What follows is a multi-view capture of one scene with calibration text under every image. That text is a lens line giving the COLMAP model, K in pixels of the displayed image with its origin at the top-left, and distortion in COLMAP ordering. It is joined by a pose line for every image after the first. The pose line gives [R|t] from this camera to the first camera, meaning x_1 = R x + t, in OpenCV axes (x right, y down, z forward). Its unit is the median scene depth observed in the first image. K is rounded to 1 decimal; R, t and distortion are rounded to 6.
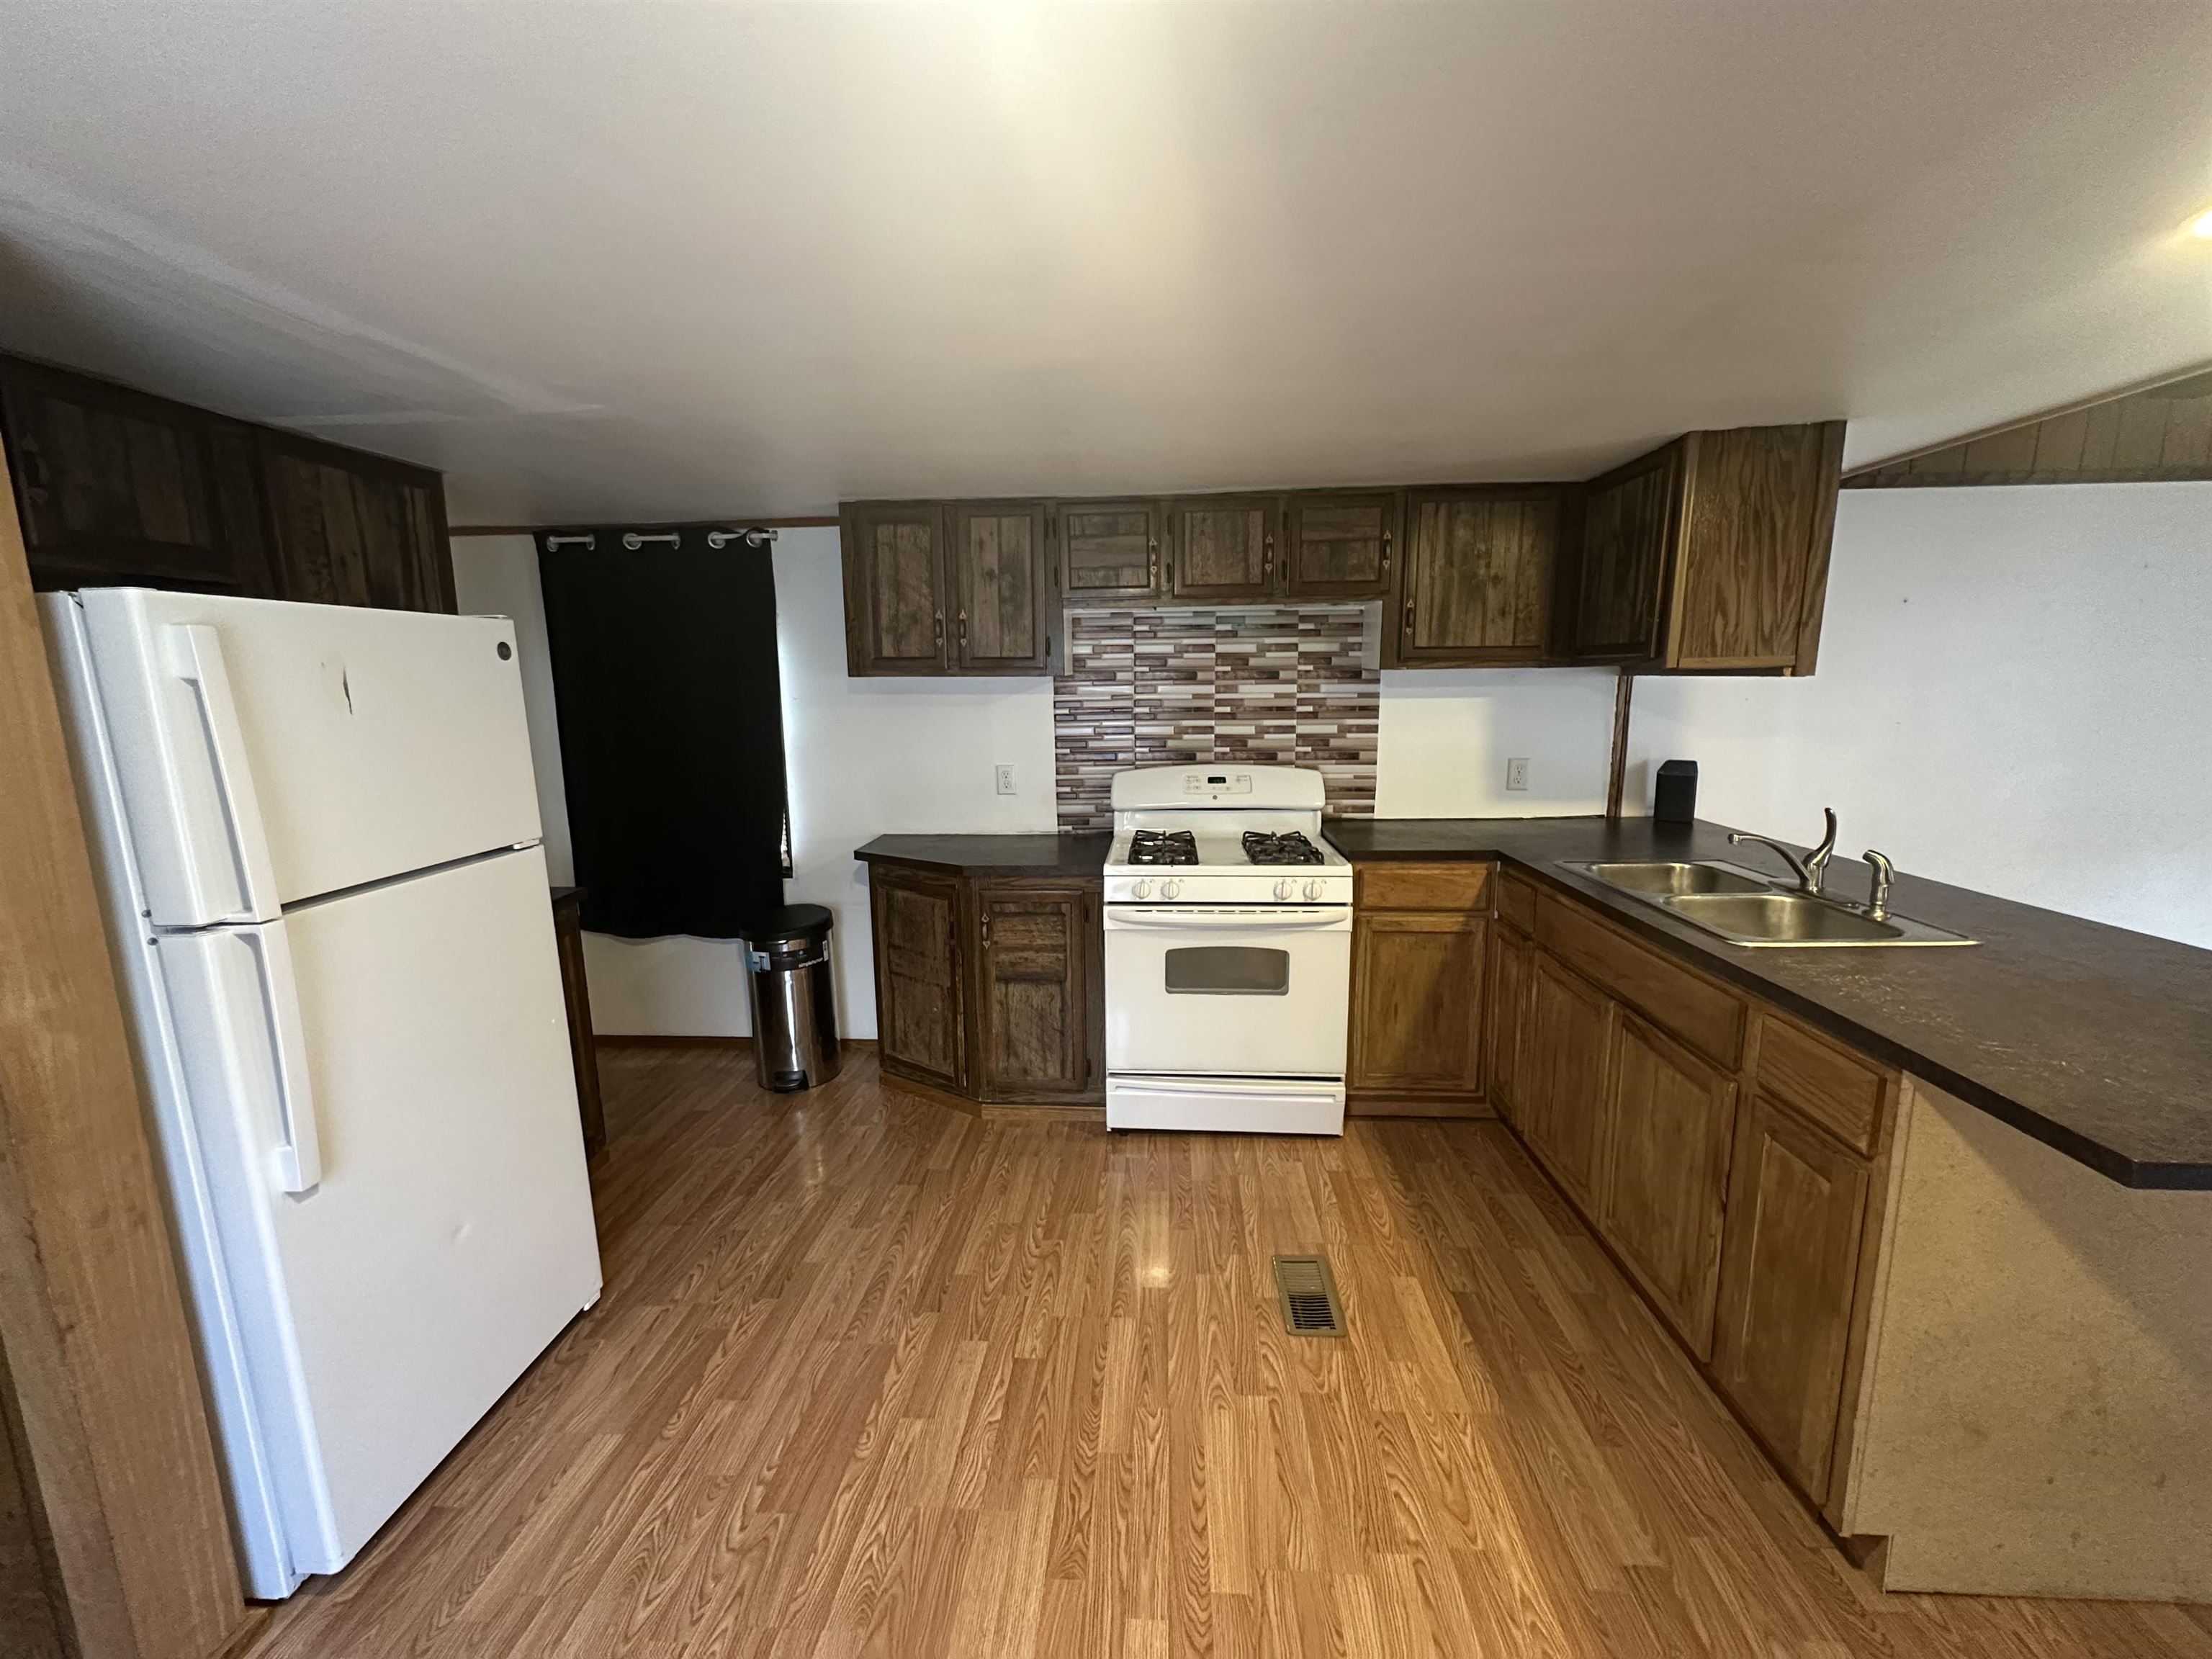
lens RADIAL K [[882.6, 0, 1104.4], [0, 882.6, 829.9], [0, 0, 1]] dist [-0.005255, 0.001166]
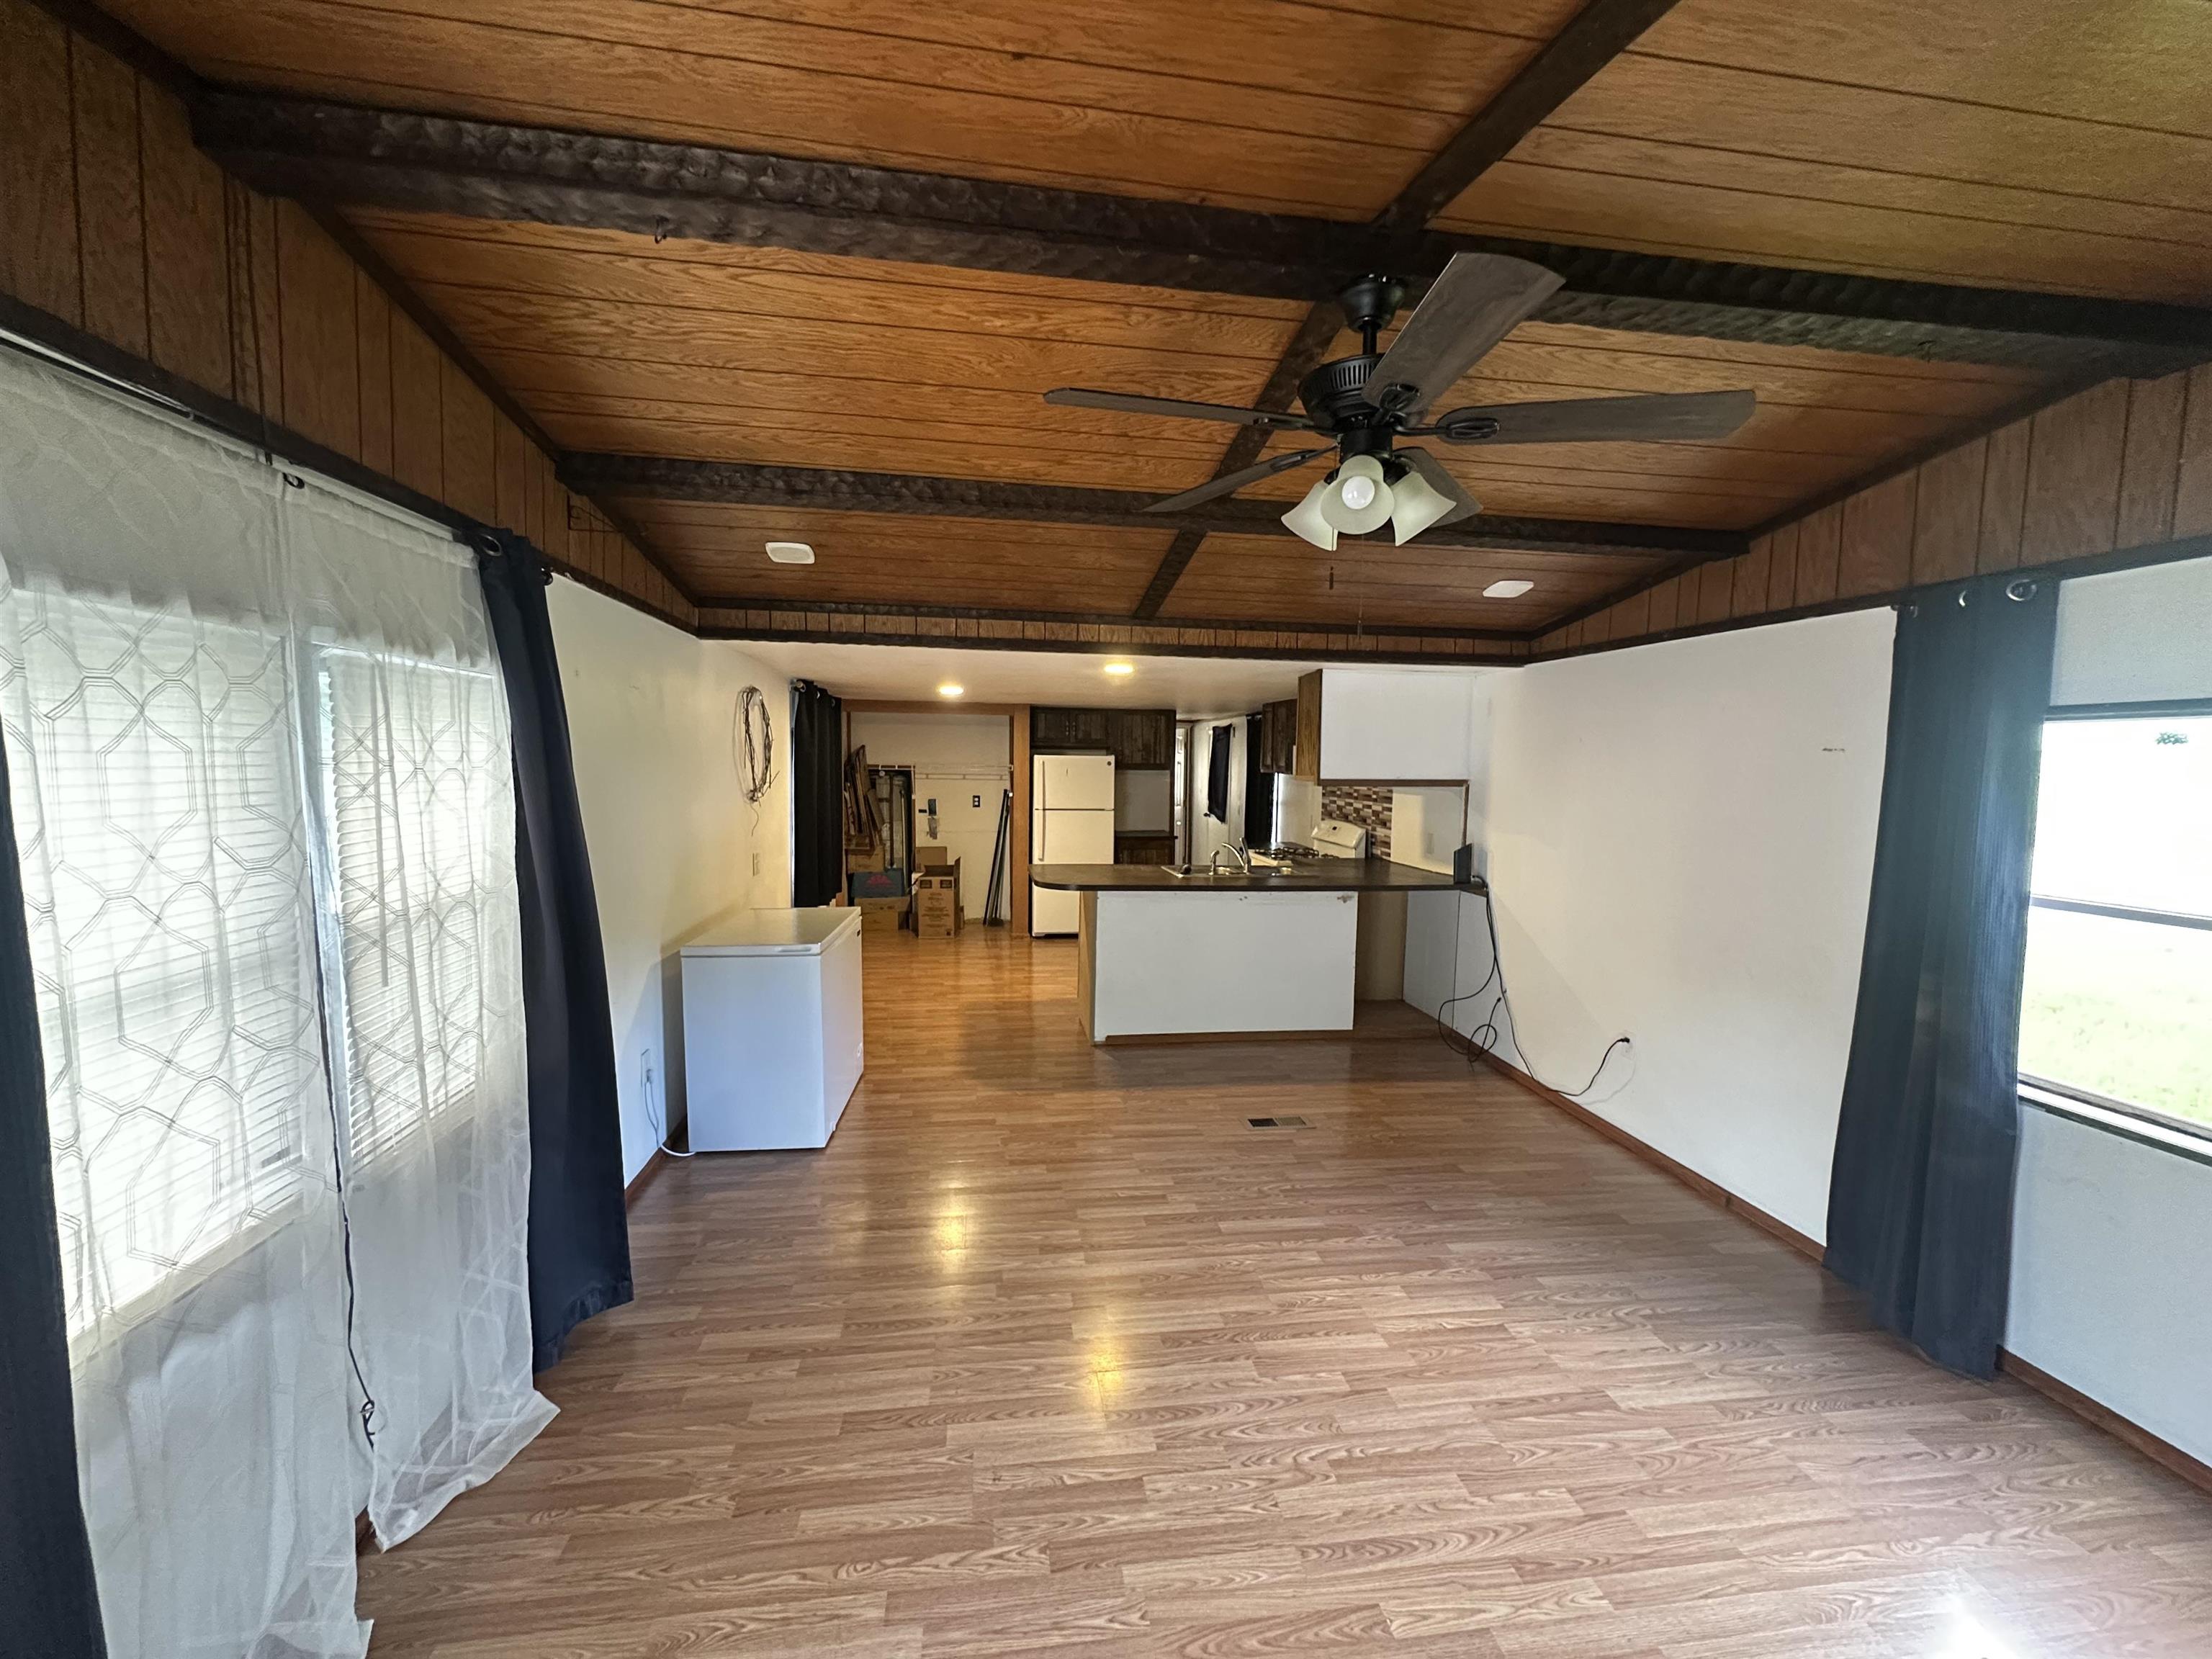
lens RADIAL K [[882.6, 0, 1105.1], [0, 882.6, 832.0], [0, 0, 1]] dist [-0.005255, 0.001166]
pose [[0.203340, 0.097233, -0.974268, 2.439383], [-0.182270, 0.981422, 0.059905, -0.091104], [0.961993, 0.165399, 0.217285, 0.077329]]
